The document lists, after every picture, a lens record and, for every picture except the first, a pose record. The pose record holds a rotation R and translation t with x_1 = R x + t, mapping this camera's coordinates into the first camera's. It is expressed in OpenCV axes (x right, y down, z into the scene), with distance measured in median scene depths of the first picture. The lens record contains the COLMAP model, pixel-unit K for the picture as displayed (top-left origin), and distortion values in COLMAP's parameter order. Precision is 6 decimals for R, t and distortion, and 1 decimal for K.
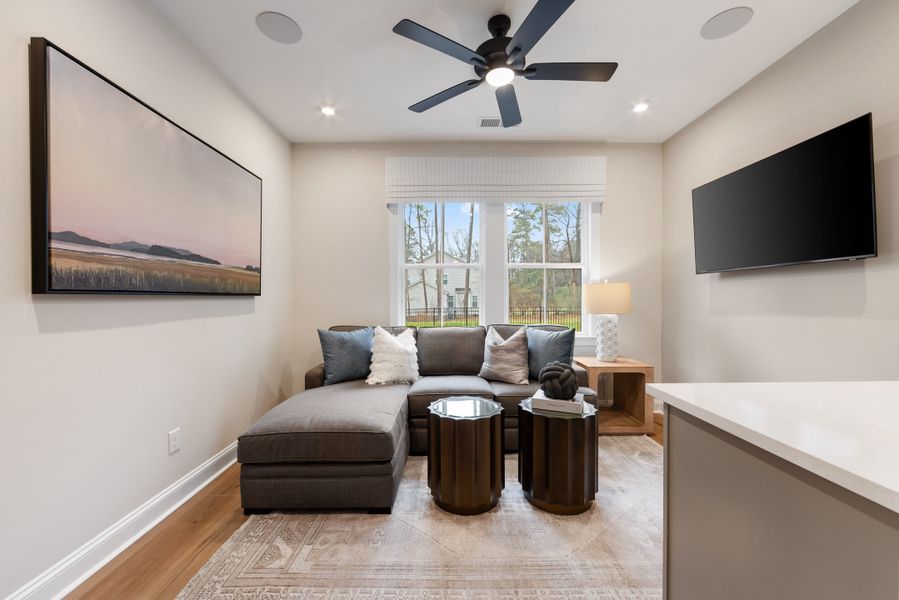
lens RADIAL K [[352.9, 0, 449.6], [0, 352.9, 299.5], [0, 0, 1]] dist [-0.003539, -0.000610]
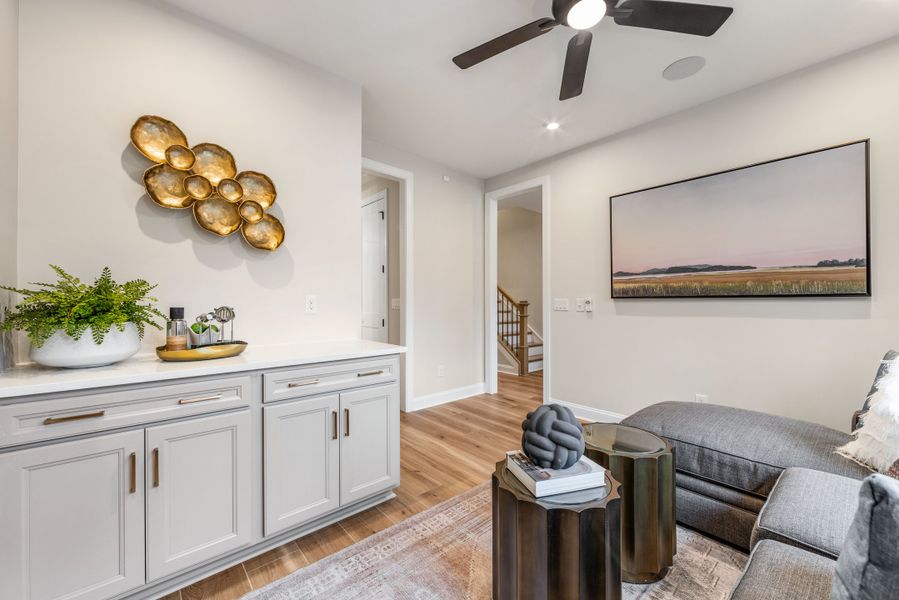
lens RADIAL K [[352.9, 0, 447.4], [0, 352.9, 301.7], [0, 0, 1]] dist [-0.003539, -0.000610]
pose [[-0.759708, 0.005207, -0.650243, 0.834151], [0.002609, 0.999984, 0.004960, -0.006927], [0.650259, 0.002072, -0.759710, 1.325271]]
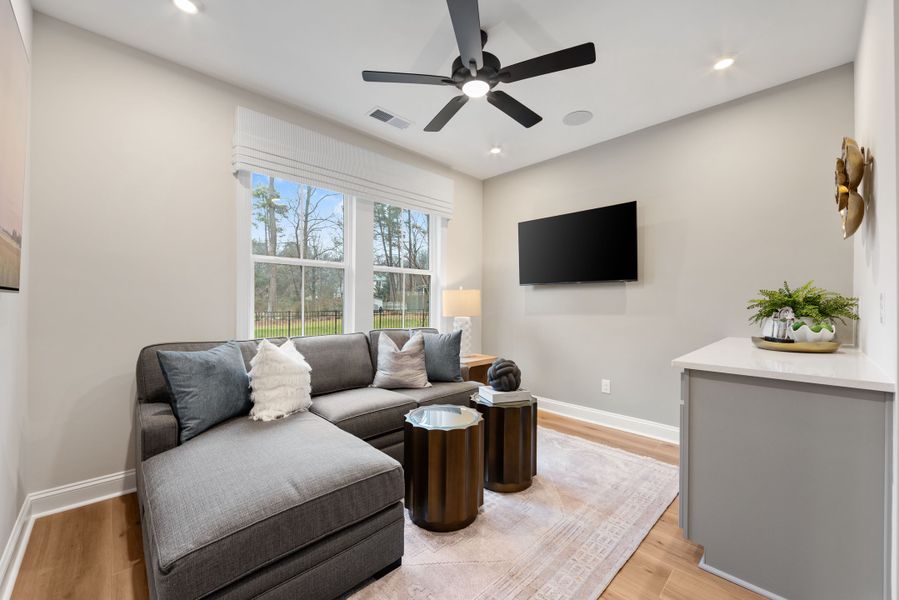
lens RADIAL K [[352.9, 0, 450.7], [0, 352.9, 298.8], [0, 0, 1]] dist [-0.003539, -0.000610]
pose [[0.718558, 0.015011, 0.695305, -0.595958], [-0.004678, 0.999849, -0.016750, 0.004277], [-0.695451, 0.008783, 0.718520, 0.296426]]
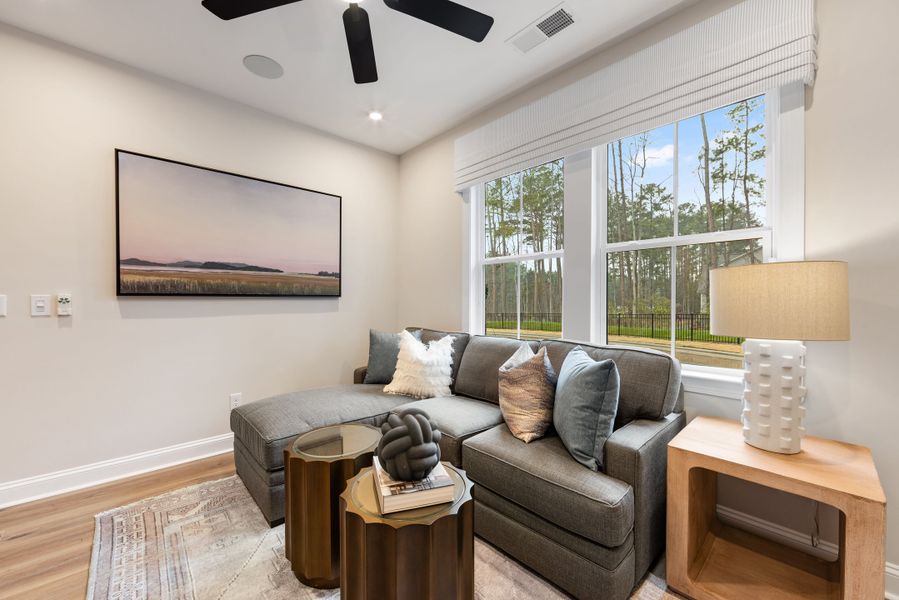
lens RADIAL K [[352.9, 0, 448.4], [0, 352.9, 299.9], [0, 0, 1]] dist [-0.003539, -0.000610]
pose [[0.673298, 0.004733, -0.739357, 0.763275], [-0.006723, 0.999977, 0.000279, -0.004575], [0.739341, 0.004783, 0.673314, 0.644982]]
